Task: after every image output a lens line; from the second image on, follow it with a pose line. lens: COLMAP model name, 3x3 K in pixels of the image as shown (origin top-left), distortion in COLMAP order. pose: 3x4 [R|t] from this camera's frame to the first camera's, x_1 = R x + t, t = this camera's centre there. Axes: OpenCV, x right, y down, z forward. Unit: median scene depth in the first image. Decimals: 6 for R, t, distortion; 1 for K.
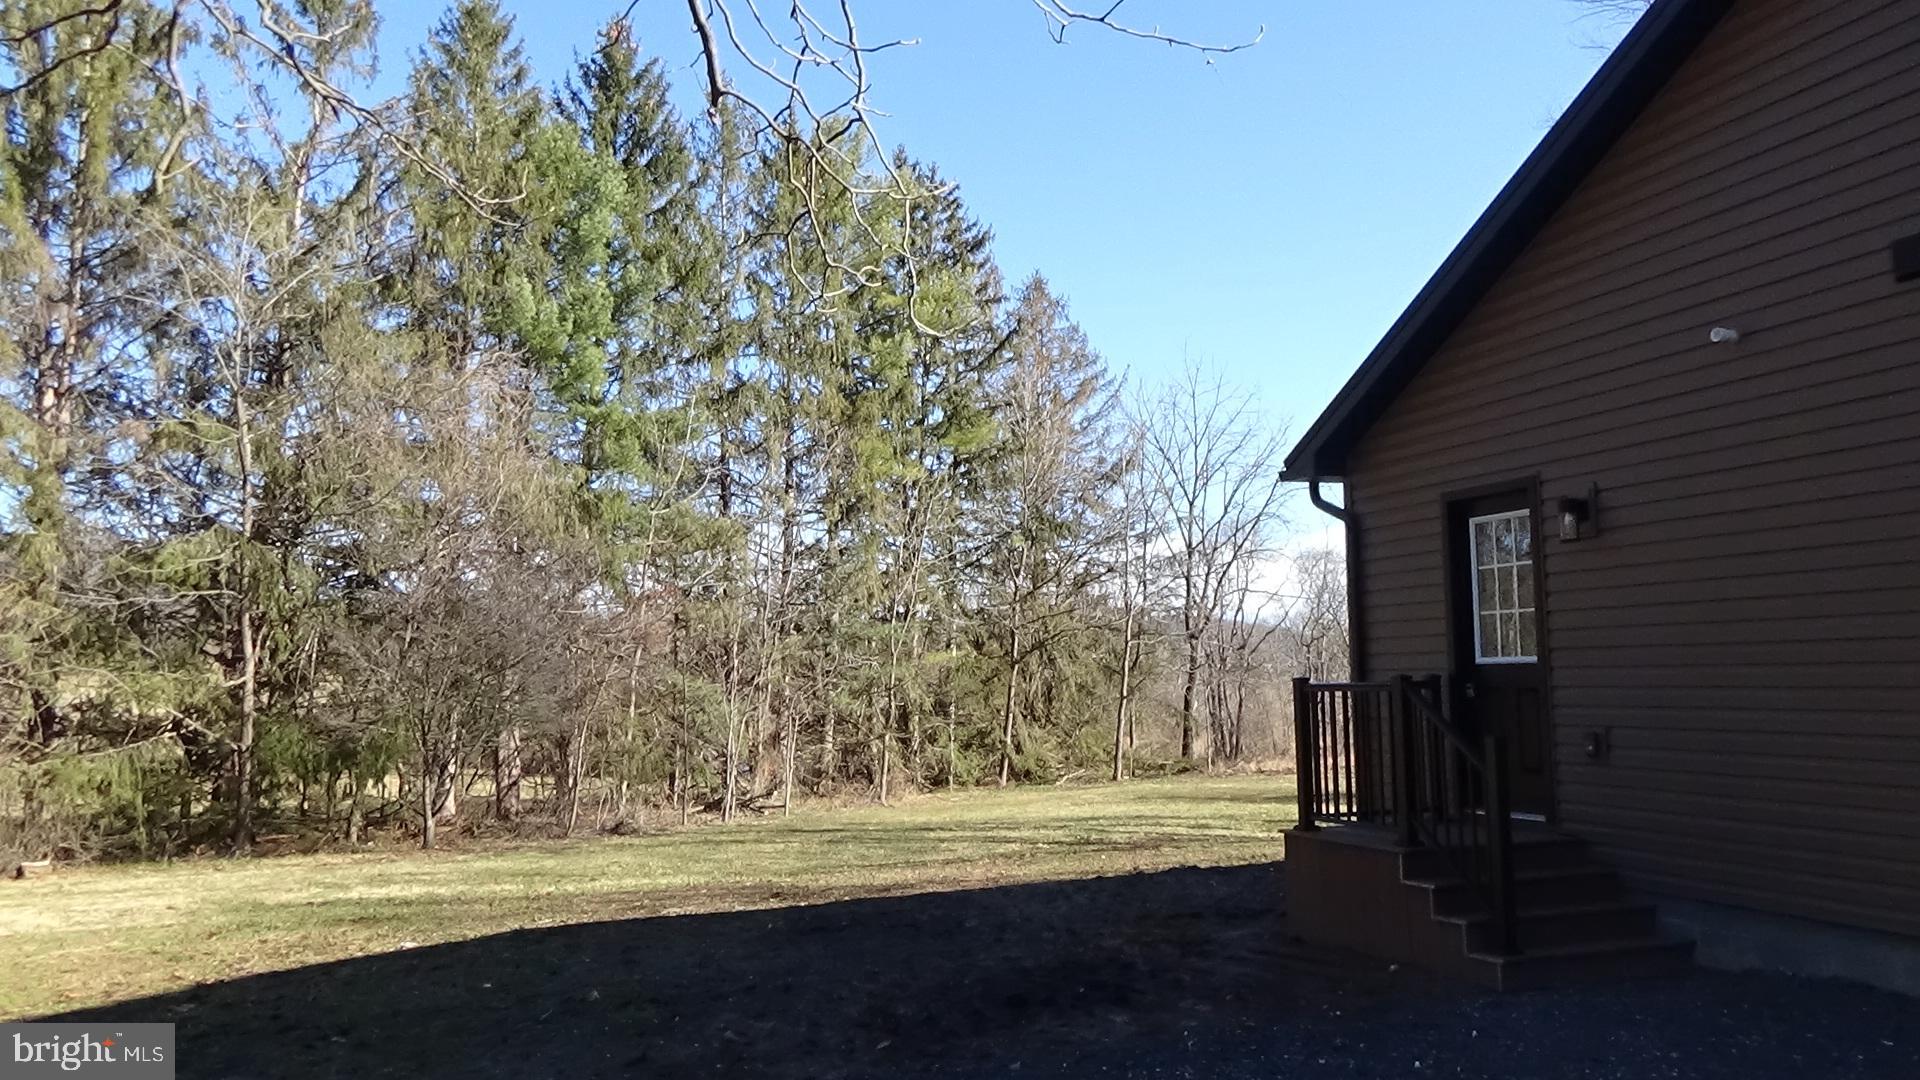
lens RADIAL K [[1541.2, 0, 953.1], [0, 1541.2, 537.0], [0, 0, 1]] dist [0.032450, -0.009834]
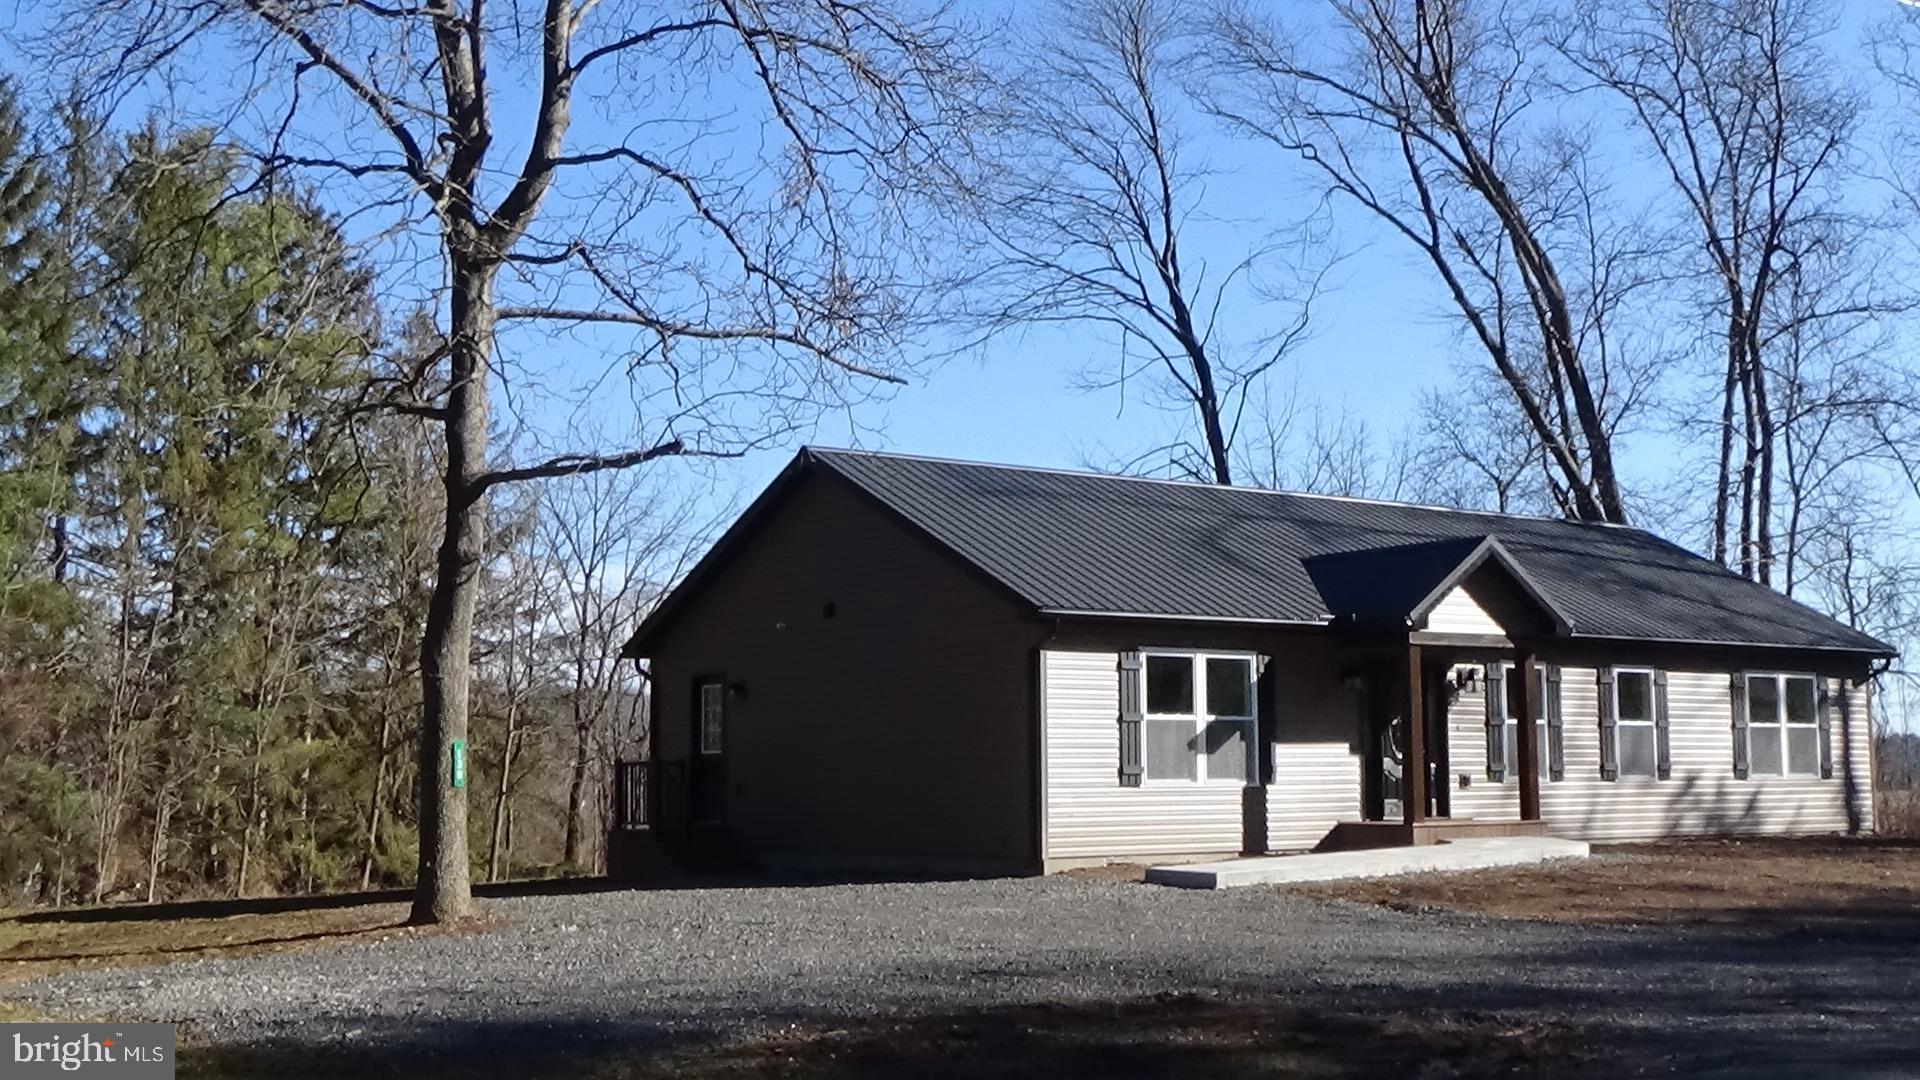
lens RADIAL K [[2284.0, 0, 958.5], [0, 2284.0, 535.3], [0, 0, 1]] dist [-0.021910, 0.000000]
pose [[0.951127, 0.044525, 0.305575, -0.046156], [-0.039513, 0.998964, -0.022571, -0.024950], [-0.306263, 0.009394, 0.951901, -0.323733]]
